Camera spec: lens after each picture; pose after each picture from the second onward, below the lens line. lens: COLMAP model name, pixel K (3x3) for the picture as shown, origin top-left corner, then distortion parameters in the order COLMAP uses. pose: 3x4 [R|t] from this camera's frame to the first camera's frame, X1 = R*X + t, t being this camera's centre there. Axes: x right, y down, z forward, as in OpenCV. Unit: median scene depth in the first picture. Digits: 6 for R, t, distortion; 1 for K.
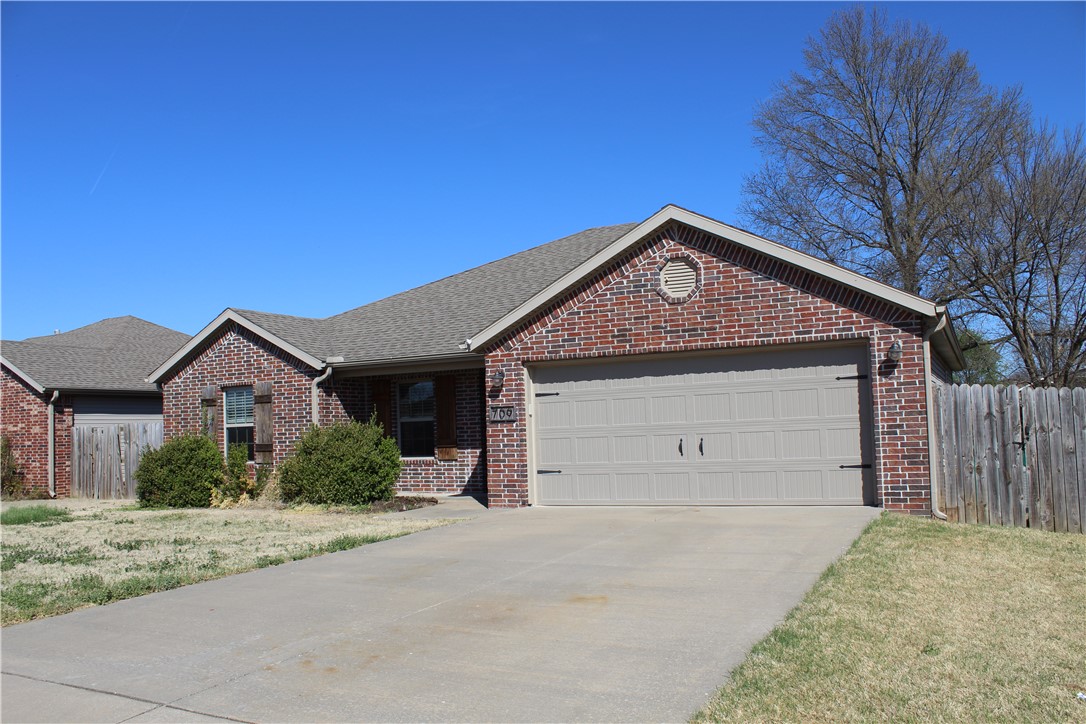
lens RADIAL K [[902.0, 0, 544.7], [0, 902.0, 371.4], [0, 0, 1]] dist [-0.165357, 0.168910]
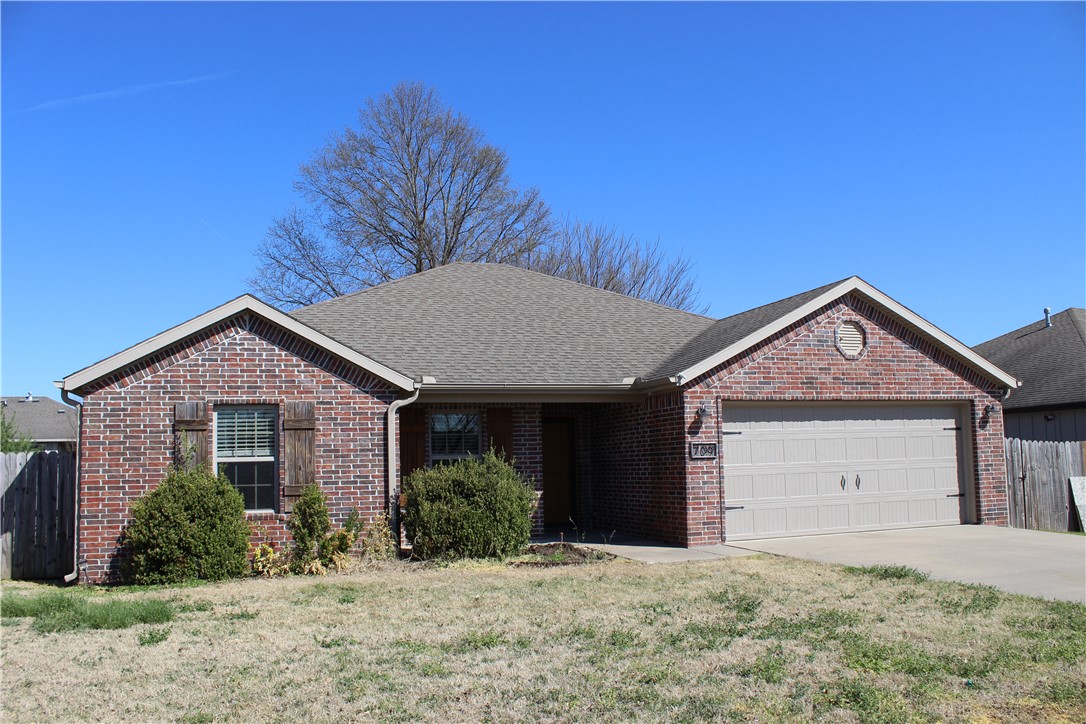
lens RADIAL K [[902.0, 0, 544.7], [0, 902.0, 371.4], [0, 0, 1]] dist [-0.165357, 0.168910]
pose [[0.711385, 0.089718, 0.697053, -0.903717], [-0.045714, 0.995625, -0.081493, 0.050239], [-0.701314, 0.026108, 0.712374, 0.431067]]
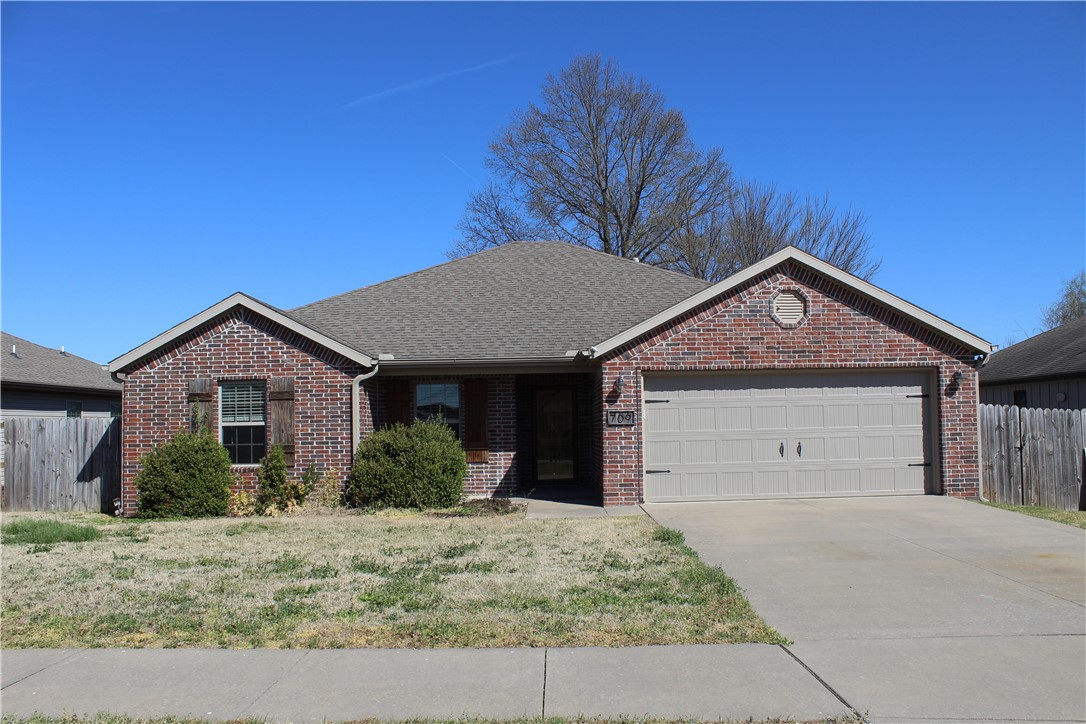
lens RADIAL K [[902.0, 0, 544.7], [0, 902.0, 371.4], [0, 0, 1]] dist [-0.165357, 0.168910]
pose [[0.893323, 0.046465, 0.447007, -0.634638], [-0.042229, 0.998919, -0.019442, 0.016672], [-0.447427, -0.001509, 0.894319, 0.083214]]
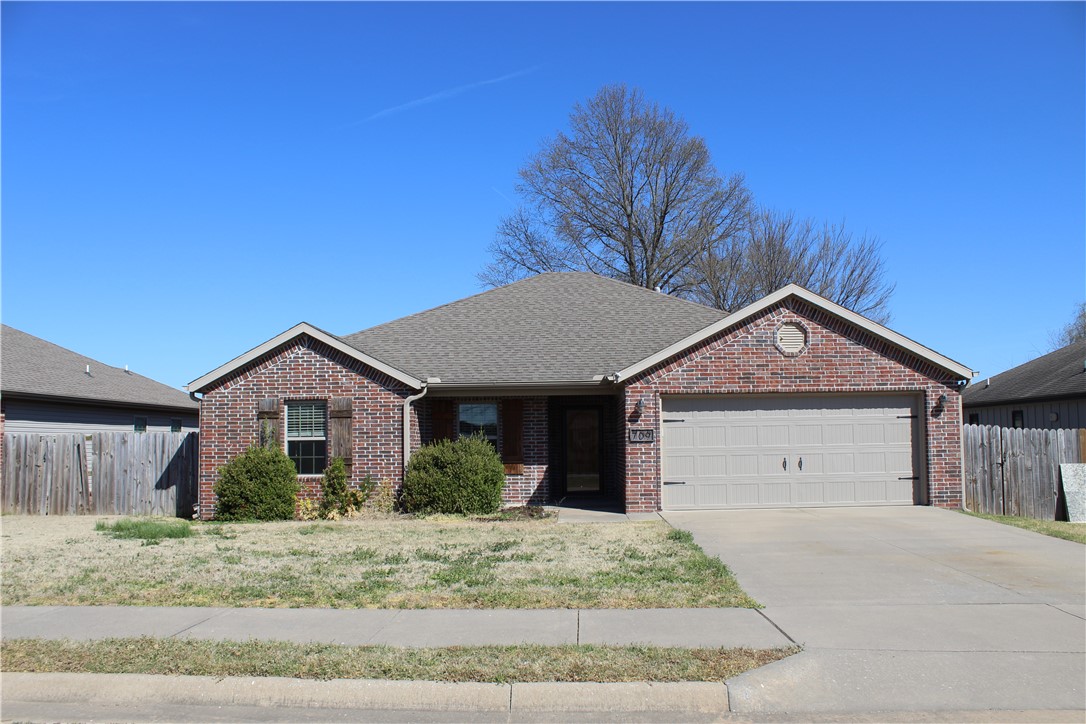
lens RADIAL K [[902.0, 0, 544.7], [0, 902.0, 371.4], [0, 0, 1]] dist [-0.165357, 0.168910]
pose [[0.905649, 0.057441, 0.420119, -0.707801], [-0.046834, 0.998271, -0.035529, 0.010204], [-0.421433, 0.012501, 0.906773, -0.050471]]
